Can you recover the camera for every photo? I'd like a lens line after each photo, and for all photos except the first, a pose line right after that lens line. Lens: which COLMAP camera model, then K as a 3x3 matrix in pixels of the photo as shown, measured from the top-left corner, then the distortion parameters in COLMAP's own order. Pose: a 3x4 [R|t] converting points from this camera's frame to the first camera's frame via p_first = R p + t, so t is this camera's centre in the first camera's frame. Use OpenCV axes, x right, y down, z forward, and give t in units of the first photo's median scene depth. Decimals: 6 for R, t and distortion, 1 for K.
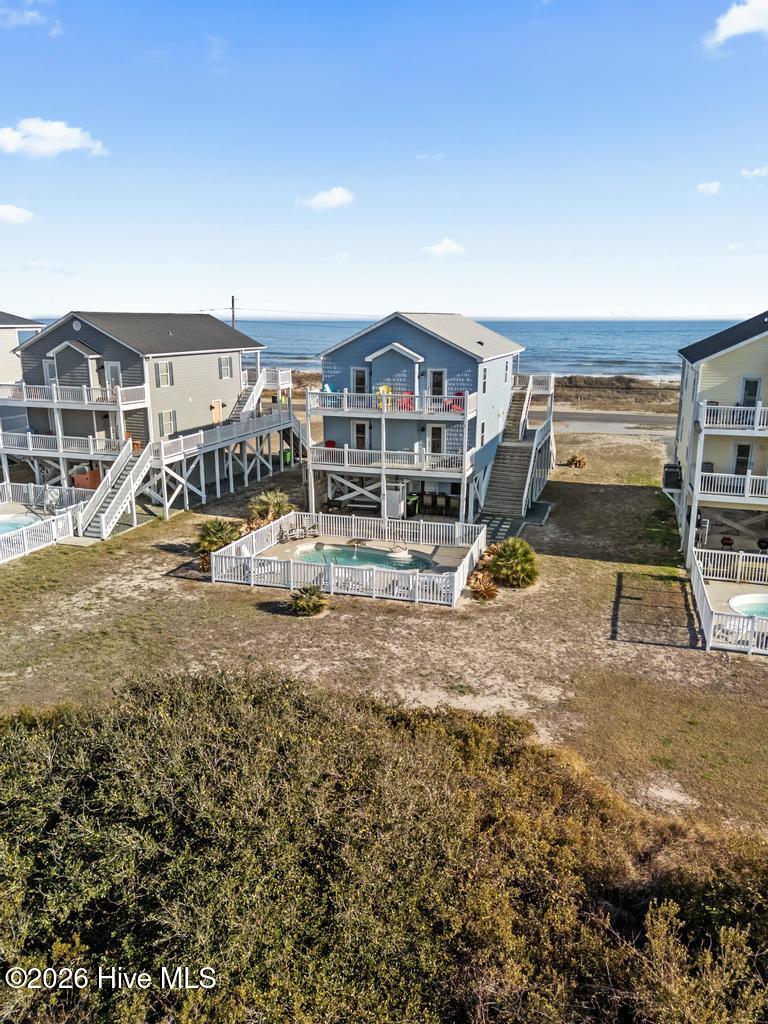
lens RADIAL K [[752.0, 0, 385.1], [0, 752.0, 508.9], [0, 0, 1]] dist [0.077492, -0.073809]
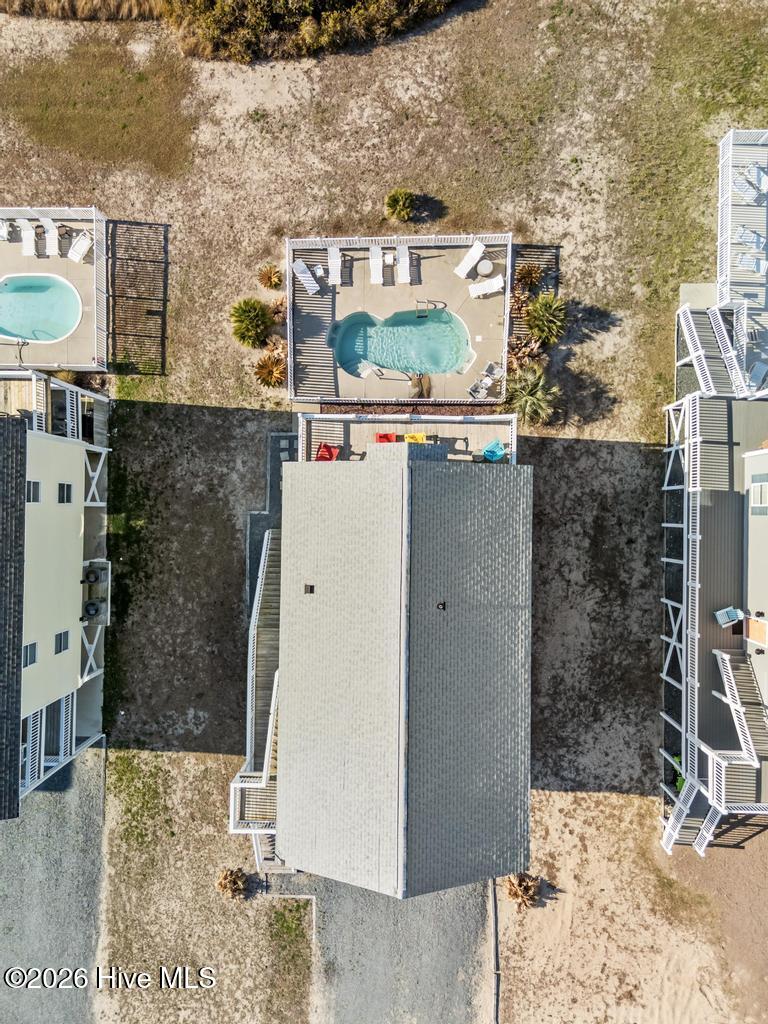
lens RADIAL K [[752.0, 0, 385.1], [0, 752.0, 508.9], [0, 0, 1]] dist [0.077492, -0.073809]
pose [[-0.954544, 0.297163, 0.023247, 0.037777], [-0.046761, -0.226316, 0.972931, -1.084204], [0.294381, 0.927618, 0.229924, 1.051034]]
